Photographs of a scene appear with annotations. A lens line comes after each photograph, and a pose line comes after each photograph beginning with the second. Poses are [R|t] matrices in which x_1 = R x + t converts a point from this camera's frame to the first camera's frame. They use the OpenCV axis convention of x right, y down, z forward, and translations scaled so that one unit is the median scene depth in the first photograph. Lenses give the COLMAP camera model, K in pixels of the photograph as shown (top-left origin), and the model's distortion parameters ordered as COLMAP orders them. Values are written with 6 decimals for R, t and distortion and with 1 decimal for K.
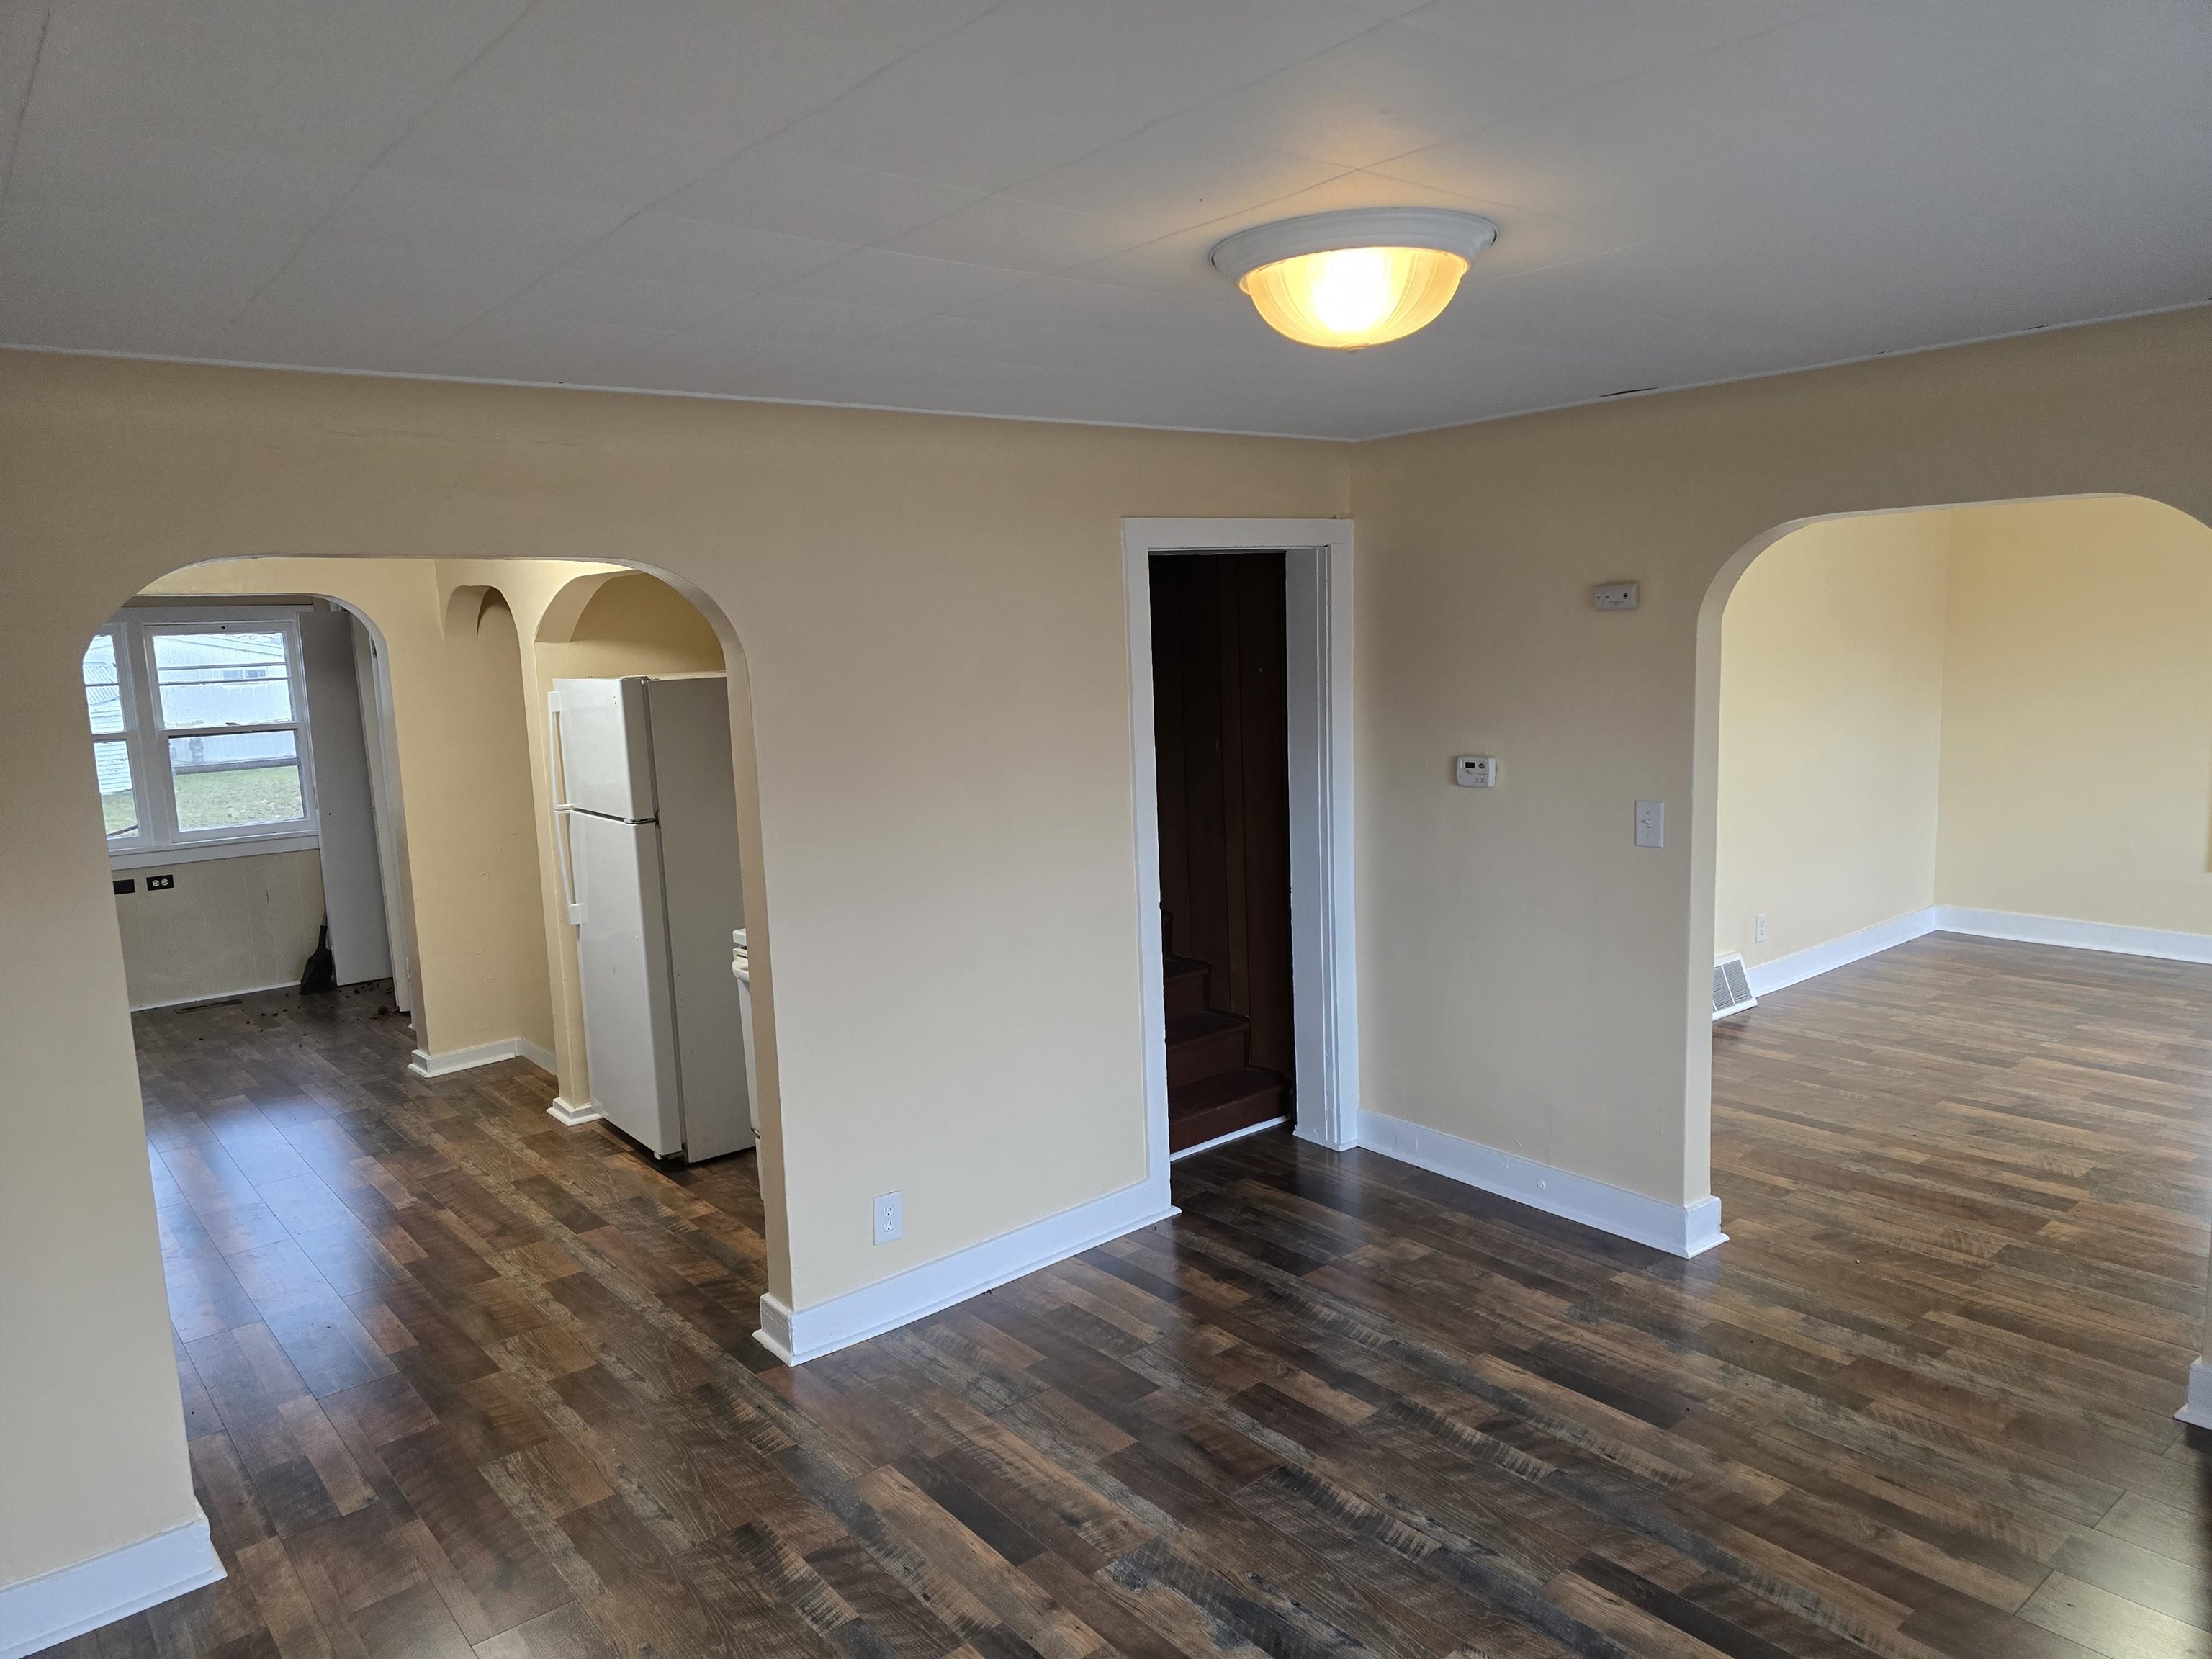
lens RADIAL K [[1471.2, 0, 1110.9], [0, 1471.2, 830.7], [0, 0, 1]] dist [0.062093, -0.052102]
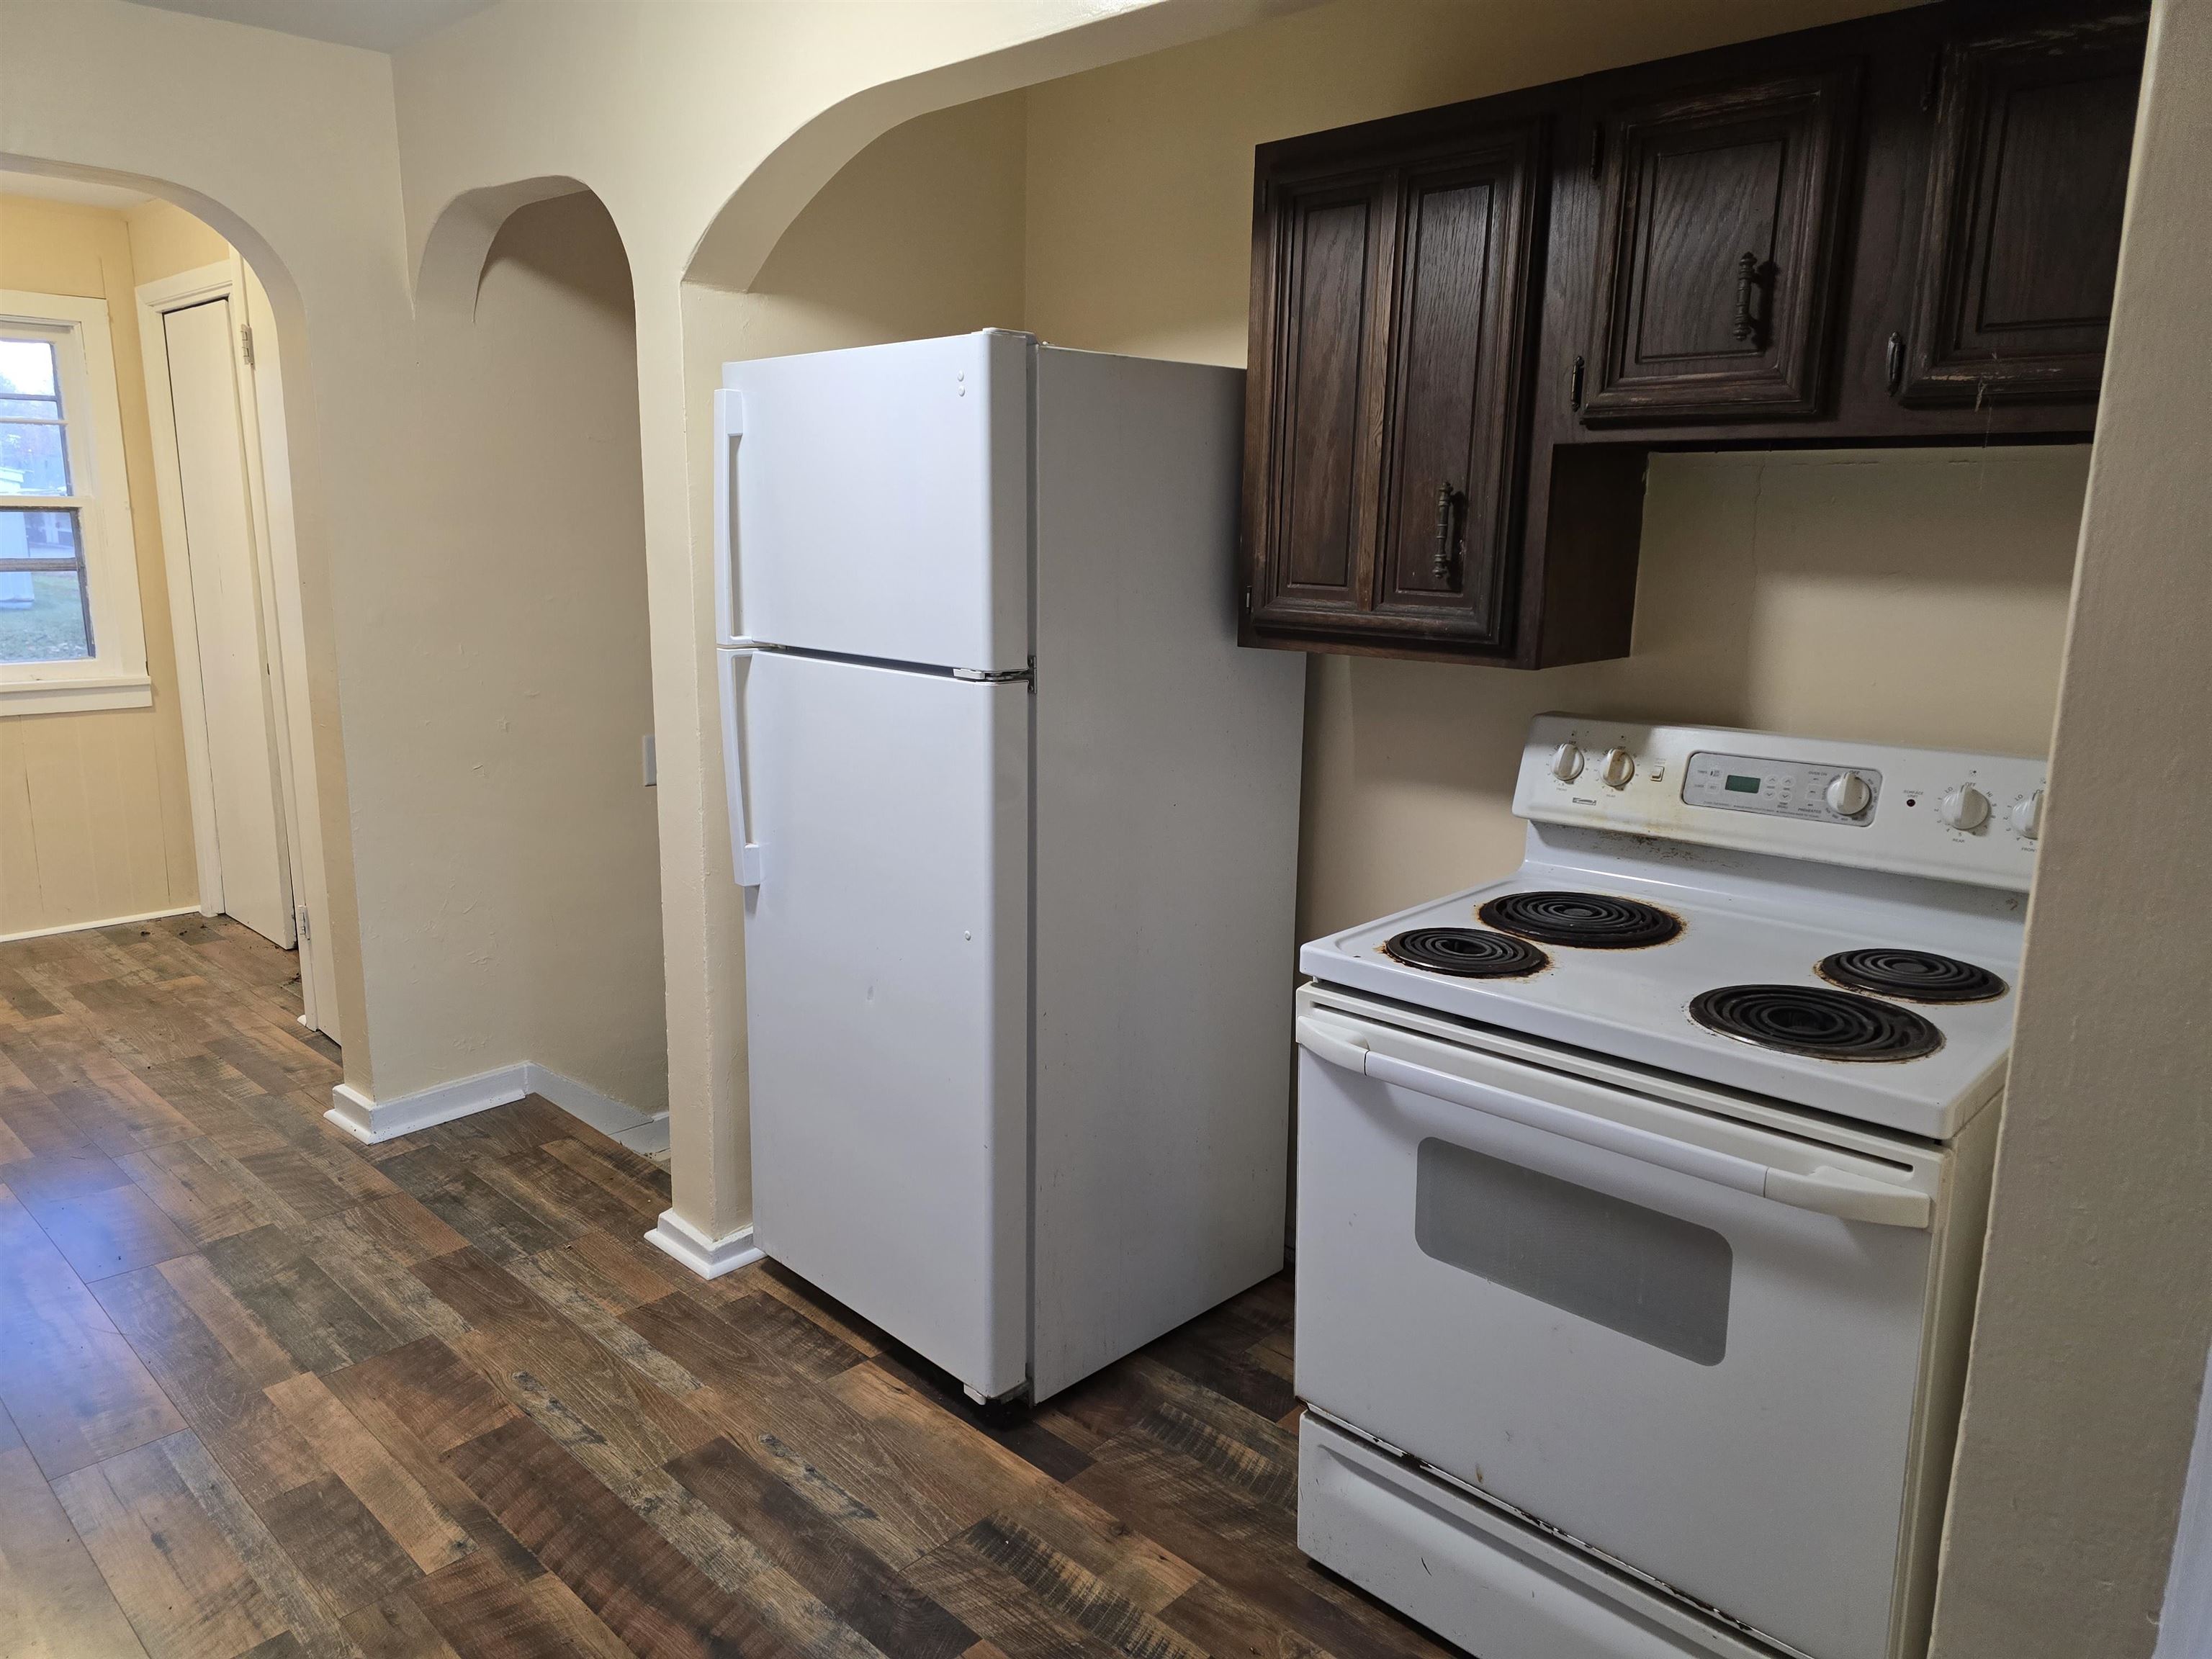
lens RADIAL K [[1471.2, 0, 1091.7], [0, 1471.2, 816.7], [0, 0, 1]] dist [0.062093, -0.052102]
pose [[0.992009, 0.028512, 0.122904, -0.312888], [-0.035934, 0.997634, 0.058604, 0.008021], [-0.120942, -0.062552, 0.990687, 0.511551]]
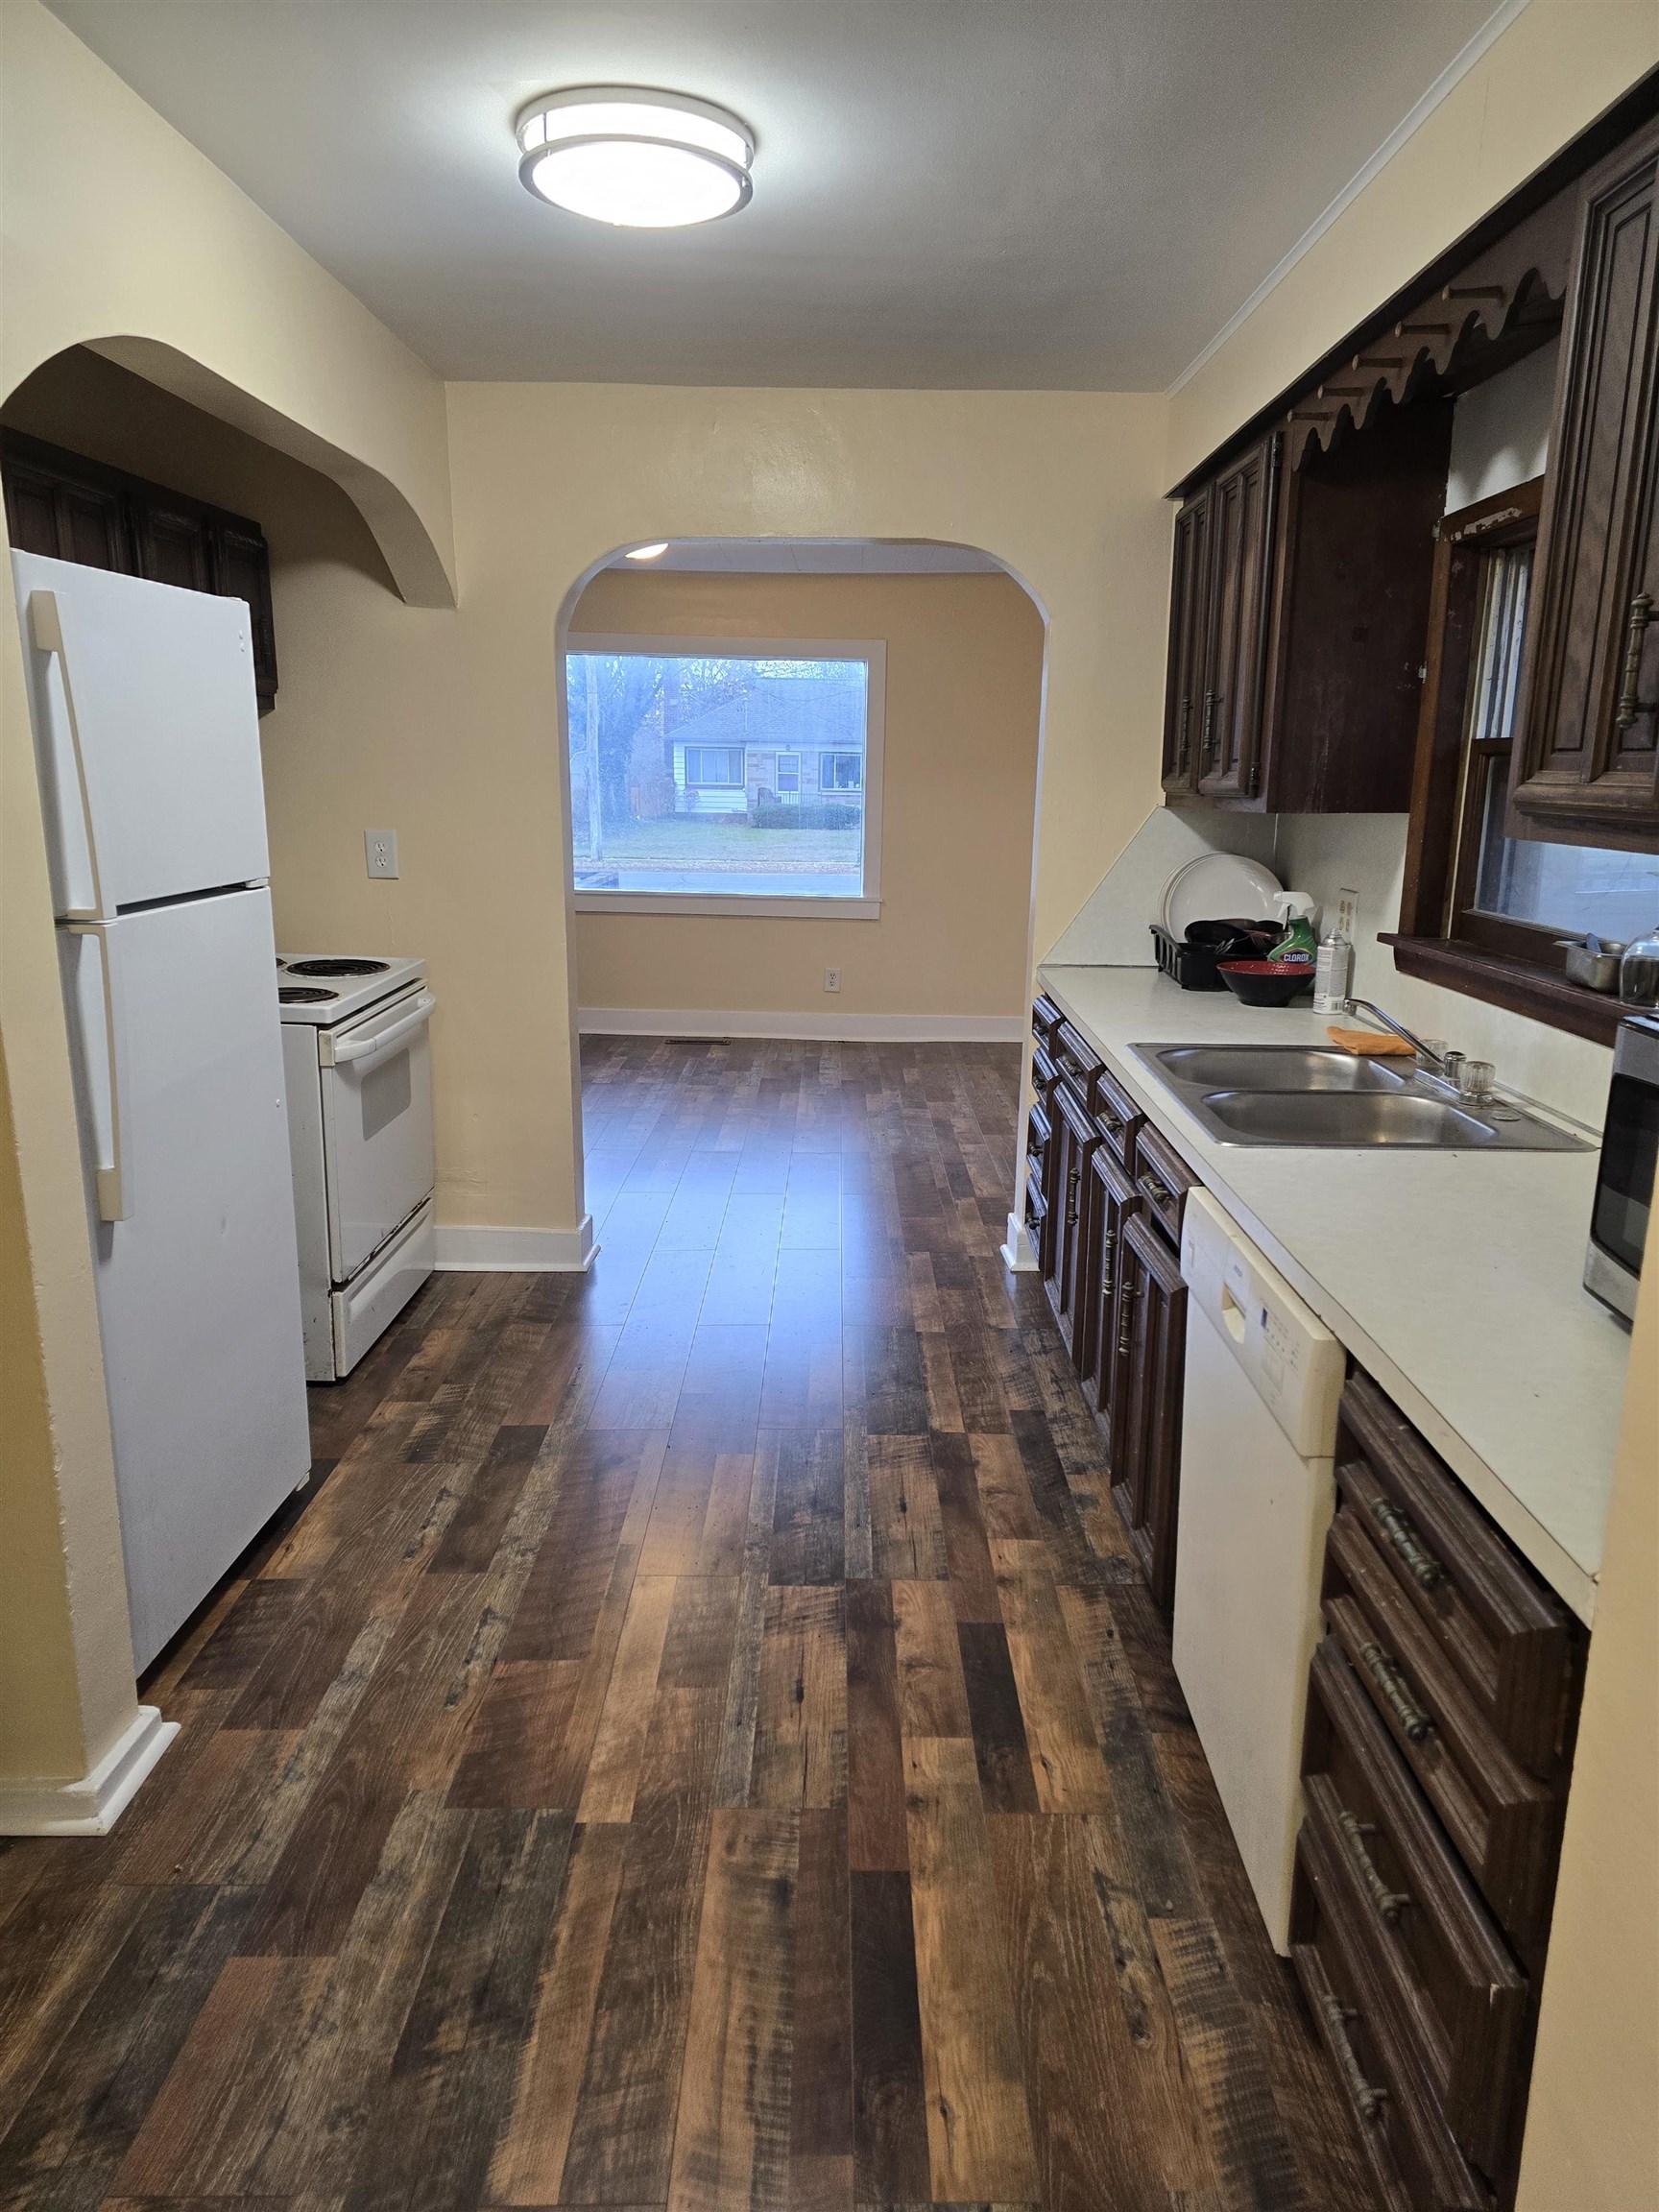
lens RADIAL K [[1471.2, 0, 846.1], [0, 1471.2, 1109.4], [0, 0, 1]] dist [0.062093, -0.052102]
pose [[-0.770438, -0.120222, 0.626077, -0.760657], [0.102956, 0.945704, 0.308293, -0.066169], [-0.629146, 0.301979, -0.716229, 1.164250]]
